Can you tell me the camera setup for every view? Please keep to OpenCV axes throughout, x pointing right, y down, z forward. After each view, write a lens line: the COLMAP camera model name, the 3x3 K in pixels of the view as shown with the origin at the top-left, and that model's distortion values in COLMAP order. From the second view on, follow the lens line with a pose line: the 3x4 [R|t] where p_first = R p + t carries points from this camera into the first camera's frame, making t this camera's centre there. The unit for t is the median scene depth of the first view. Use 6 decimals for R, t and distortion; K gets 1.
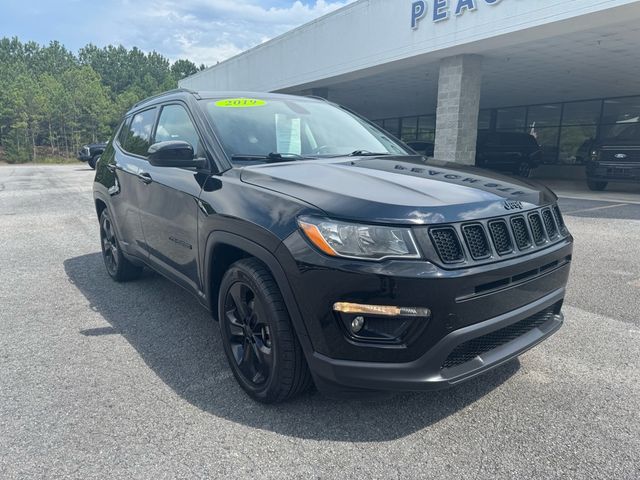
lens RADIAL K [[461.4, 0, 331.5], [0, 461.4, 237.7], [0, 0, 1]] dist [0.013180, -0.013993]
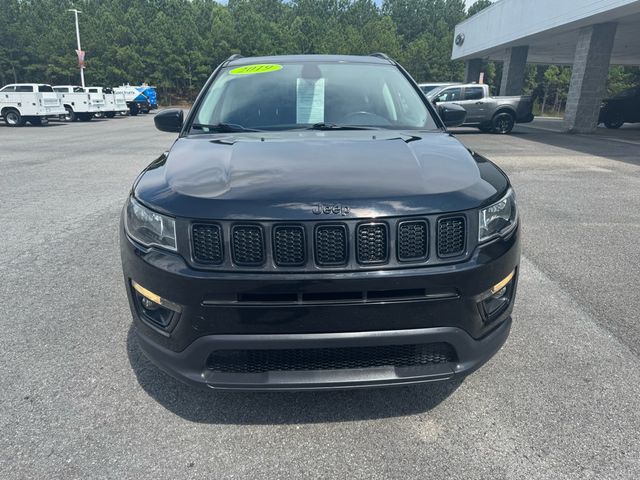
lens RADIAL K [[461.4, 0, 319.6], [0, 461.4, 240.6], [0, 0, 1]] dist [0.013180, -0.013993]
pose [[0.819046, 0.177922, -0.545443, 0.694500], [-0.115597, 0.982379, 0.146866, -0.110689], [0.561962, -0.057239, 0.825180, 0.280439]]
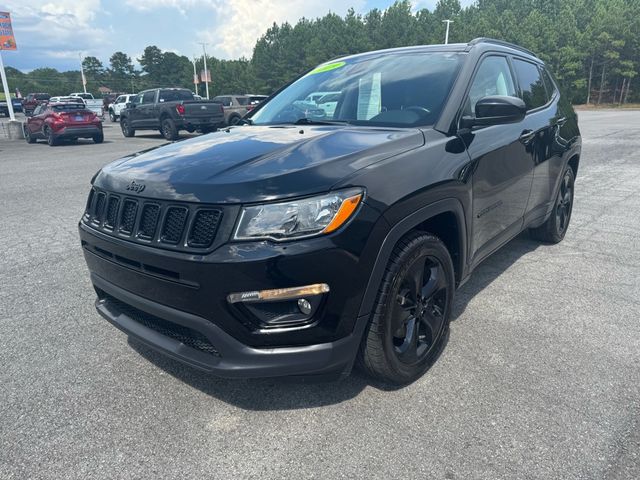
lens RADIAL K [[461.4, 0, 322.2], [0, 461.4, 239.9], [0, 0, 1]] dist [0.013180, -0.013993]
pose [[0.215156, 0.278923, -0.935901, 1.180809], [-0.163987, 0.955056, 0.246932, -0.222475], [0.962713, 0.100347, 0.251226, 0.977488]]
